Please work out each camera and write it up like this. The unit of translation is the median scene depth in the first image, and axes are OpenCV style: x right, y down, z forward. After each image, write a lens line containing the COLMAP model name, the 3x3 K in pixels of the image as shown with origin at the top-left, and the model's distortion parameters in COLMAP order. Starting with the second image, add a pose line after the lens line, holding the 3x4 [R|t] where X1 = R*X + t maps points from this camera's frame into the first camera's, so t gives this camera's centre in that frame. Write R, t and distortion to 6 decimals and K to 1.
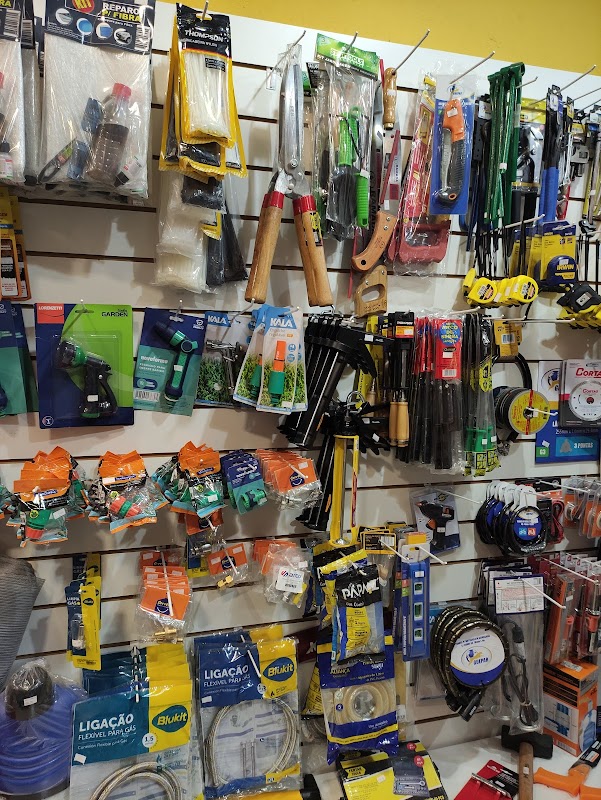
lens RADIAL K [[592.6, 0, 299.4], [0, 592.6, 398.1], [0, 0, 1]] dist [0.028507, -0.013491]
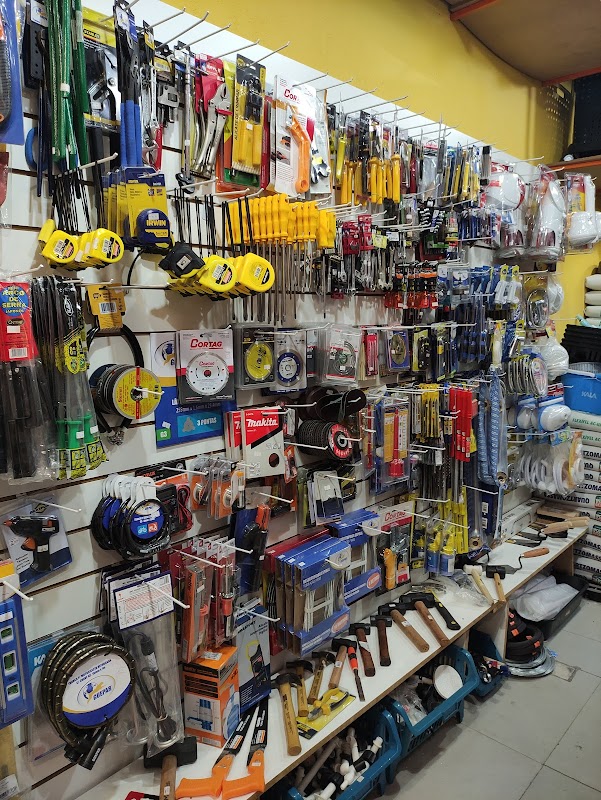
lens RADIAL K [[592.6, 0, 300.3], [0, 592.6, 399.3], [0, 0, 1]] dist [0.028507, -0.013491]
pose [[0.862215, -0.094490, 0.497651, 0.157563], [0.072118, 0.995338, 0.064037, -0.005038], [-0.501382, -0.019324, 0.865010, 0.133160]]
